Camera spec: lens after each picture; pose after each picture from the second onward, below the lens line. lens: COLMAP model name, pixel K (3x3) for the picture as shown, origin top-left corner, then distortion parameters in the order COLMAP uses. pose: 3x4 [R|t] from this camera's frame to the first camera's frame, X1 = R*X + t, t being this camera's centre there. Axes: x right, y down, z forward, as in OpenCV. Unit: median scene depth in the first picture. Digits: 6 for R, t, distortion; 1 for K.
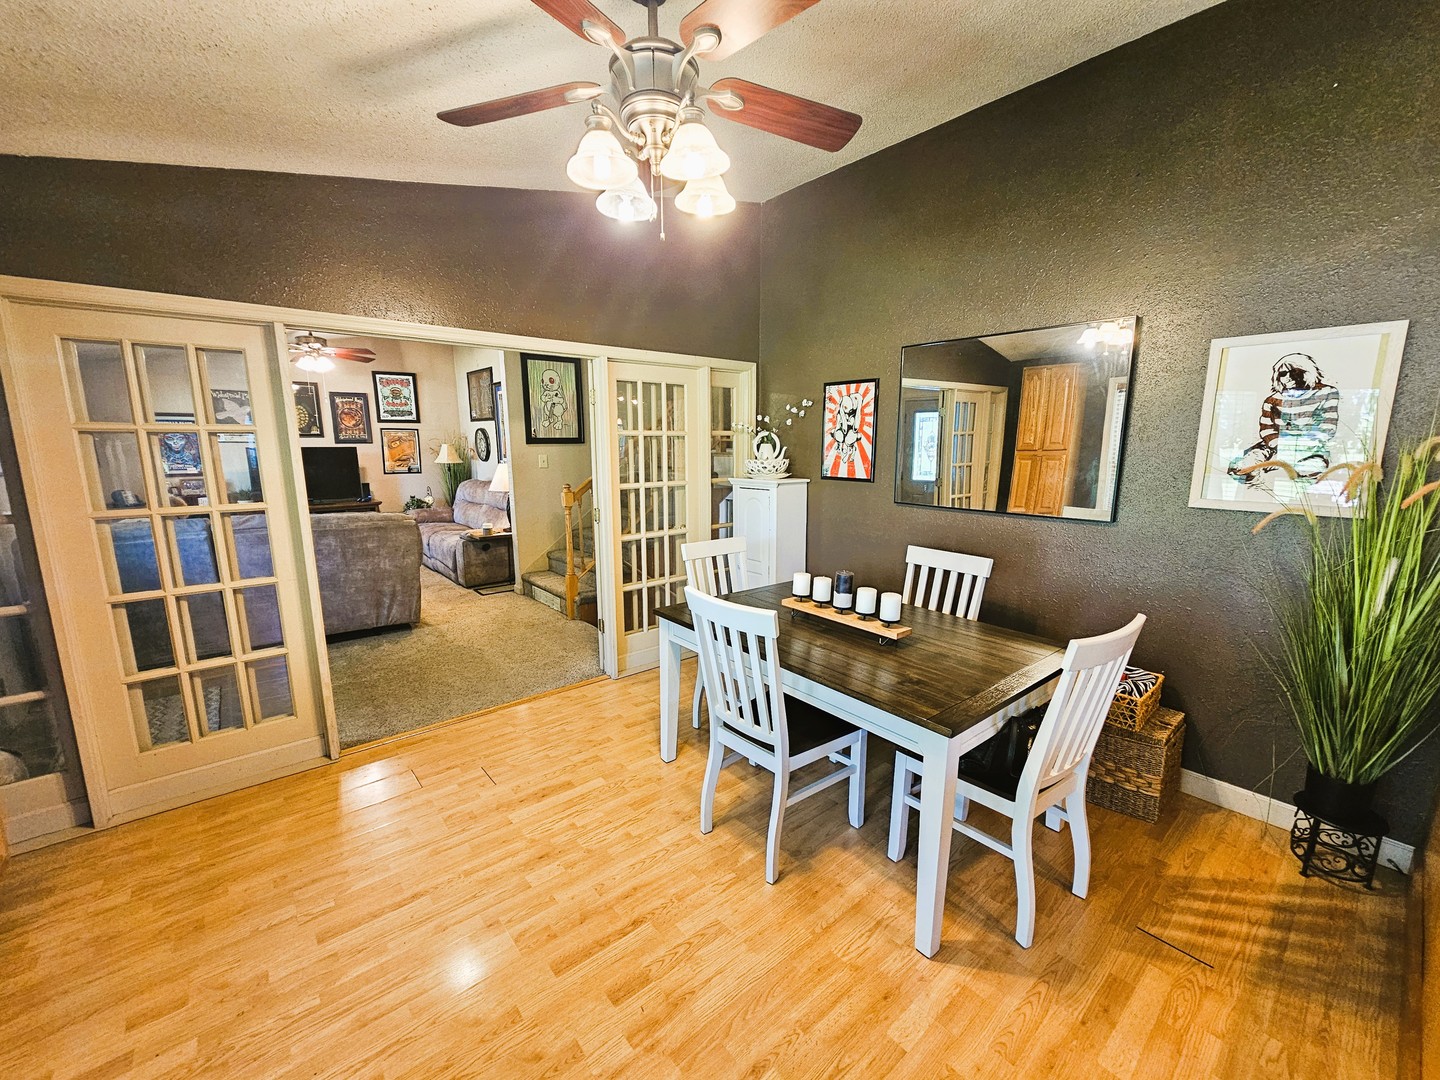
lens RADIAL K [[585.3, 0, 732.2], [0, 585.3, 546.5], [0, 0, 1]] dist [-0.001310, -0.000101]
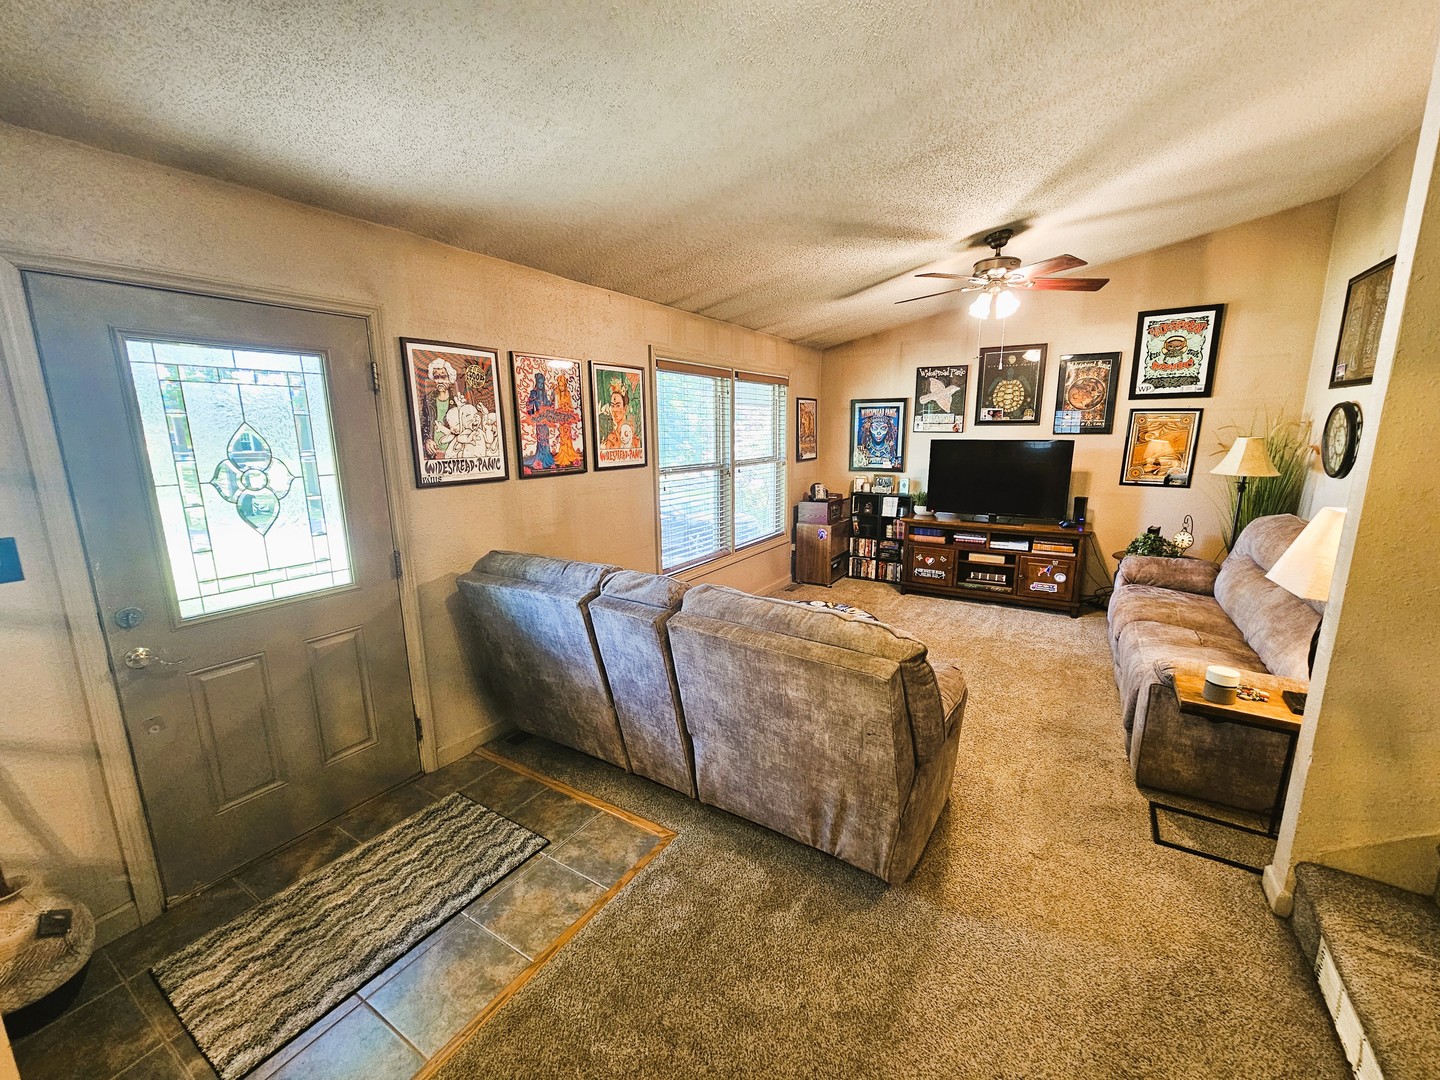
lens RADIAL K [[585.3, 0, 719.4], [0, 585.3, 546.9], [0, 0, 1]] dist [-0.001310, -0.000101]
pose [[0.296058, 0.191221, -0.935833, -0.144217], [-0.162651, 0.975539, 0.147878, -0.088288], [0.941220, 0.108433, 0.319919, 0.446672]]
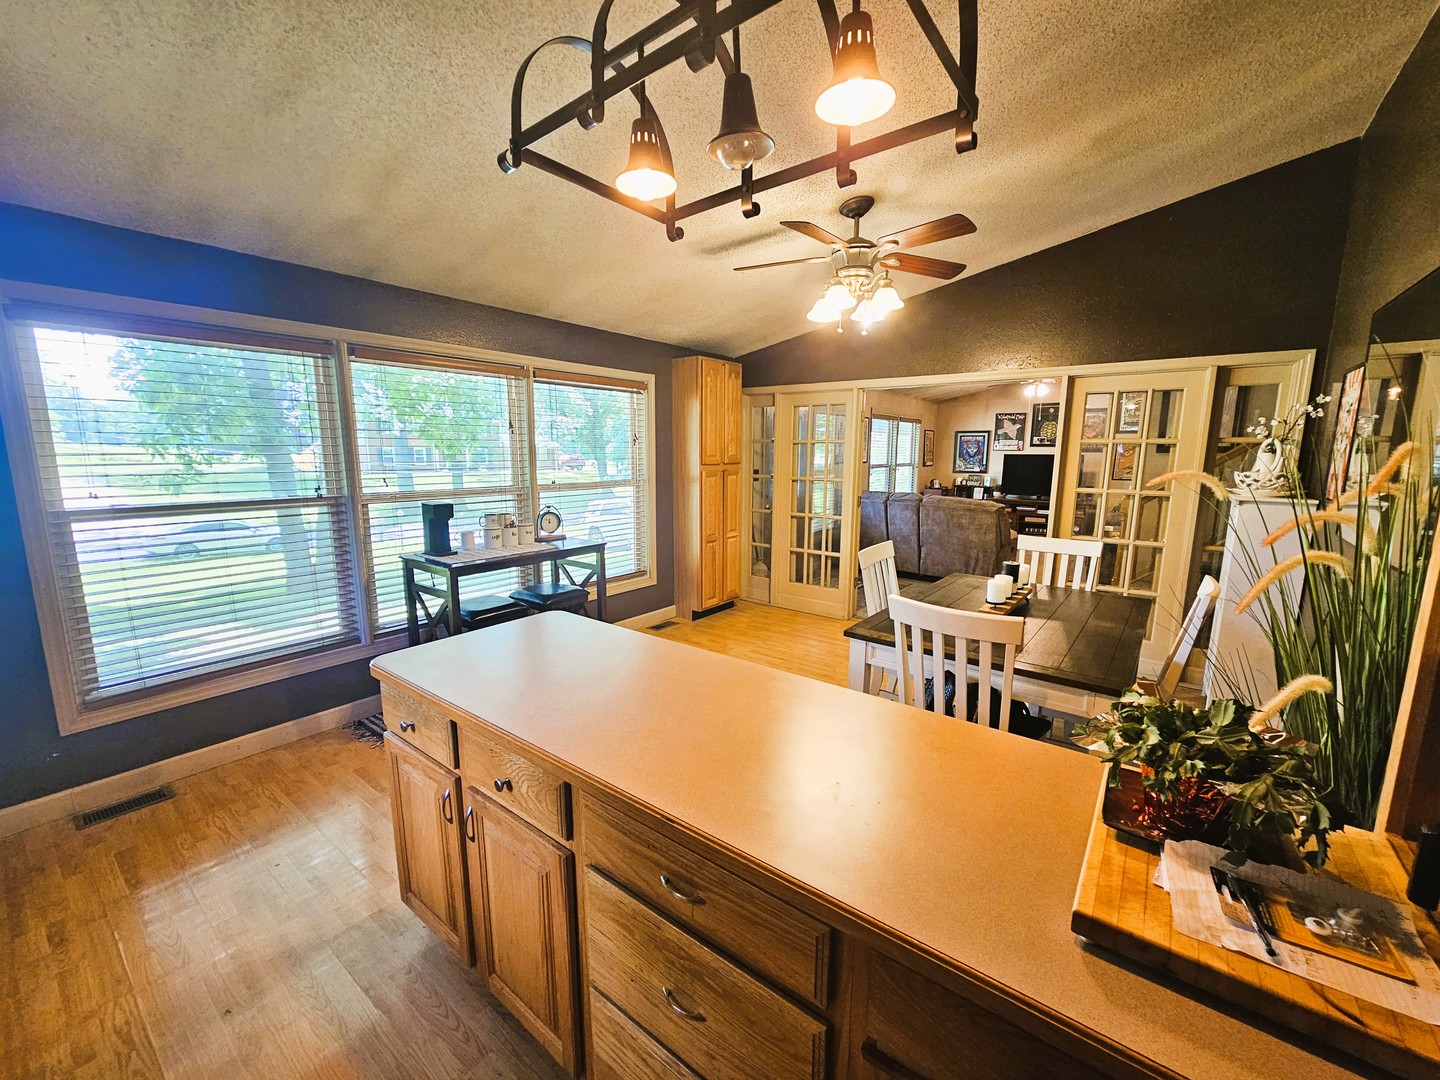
lens RADIAL K [[585.3, 0, 722.6], [0, 585.3, 547.6], [0, 0, 1]] dist [-0.001310, -0.000101]
pose [[0.204089, 0.164626, -0.965011, 0.365849], [-0.179999, 0.975263, 0.128307, -0.009175], [0.962262, 0.147515, 0.228673, 0.061100]]
